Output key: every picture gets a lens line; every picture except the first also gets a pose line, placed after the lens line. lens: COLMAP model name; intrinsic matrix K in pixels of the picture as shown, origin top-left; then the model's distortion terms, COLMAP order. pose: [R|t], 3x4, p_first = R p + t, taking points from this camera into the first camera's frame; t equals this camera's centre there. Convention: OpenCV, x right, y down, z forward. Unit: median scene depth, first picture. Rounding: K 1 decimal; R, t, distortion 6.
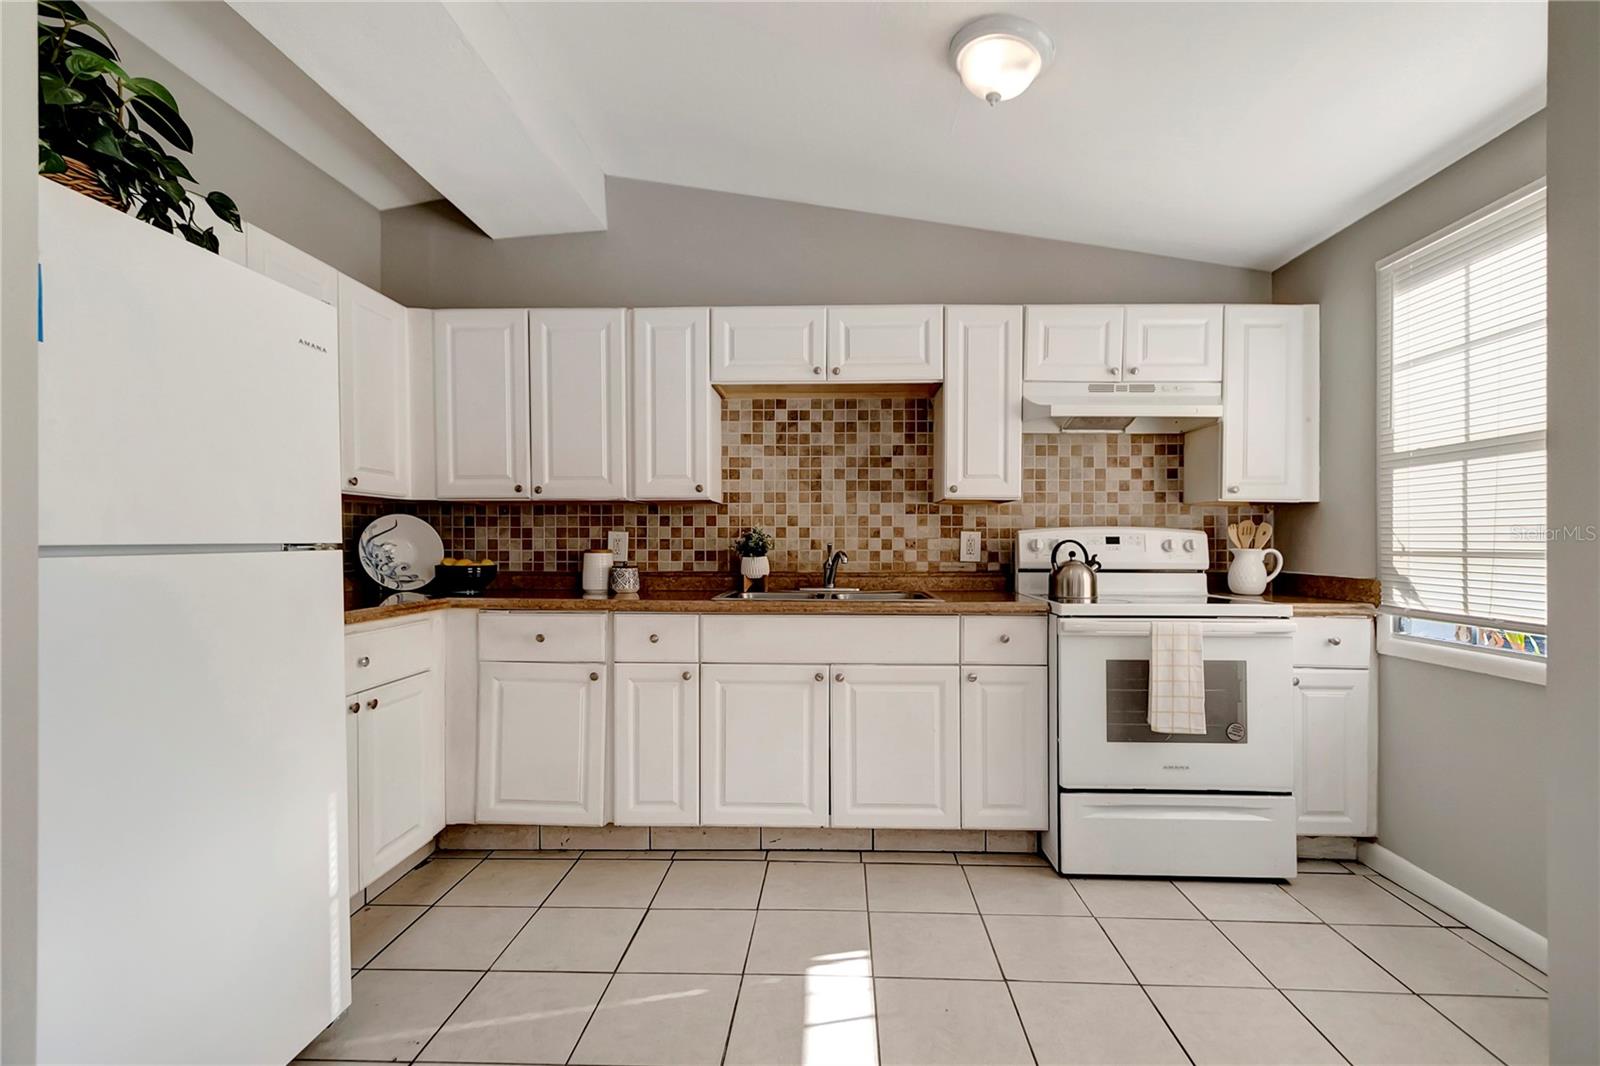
lens RADIAL K [[737.8, 0, 808.1], [0, 737.8, 537.2], [0, 0, 1]] dist [0.008667, -0.001987]
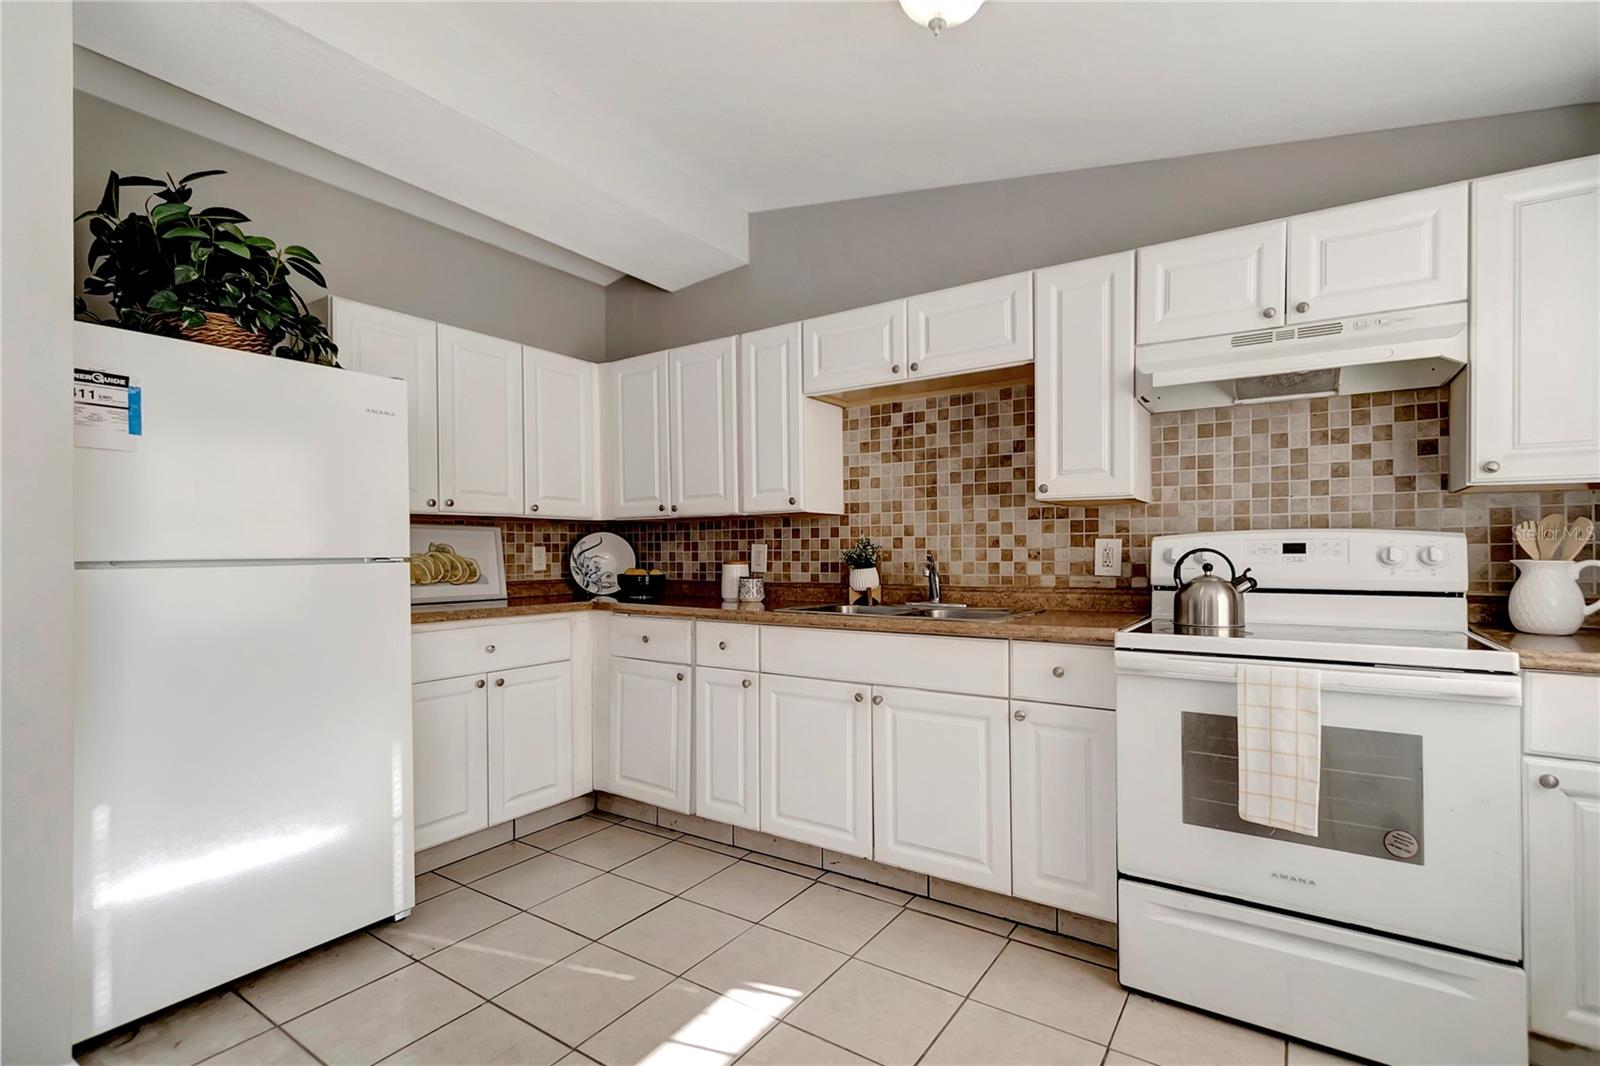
lens RADIAL K [[737.8, 0, 801.0], [0, 737.8, 546.9], [0, 0, 1]] dist [0.008667, -0.001987]
pose [[0.848577, -0.010163, -0.528974, 0.398423], [0.009853, 0.999946, -0.003405, 0.000503], [0.528980, -0.002323, 0.848631, 0.145004]]
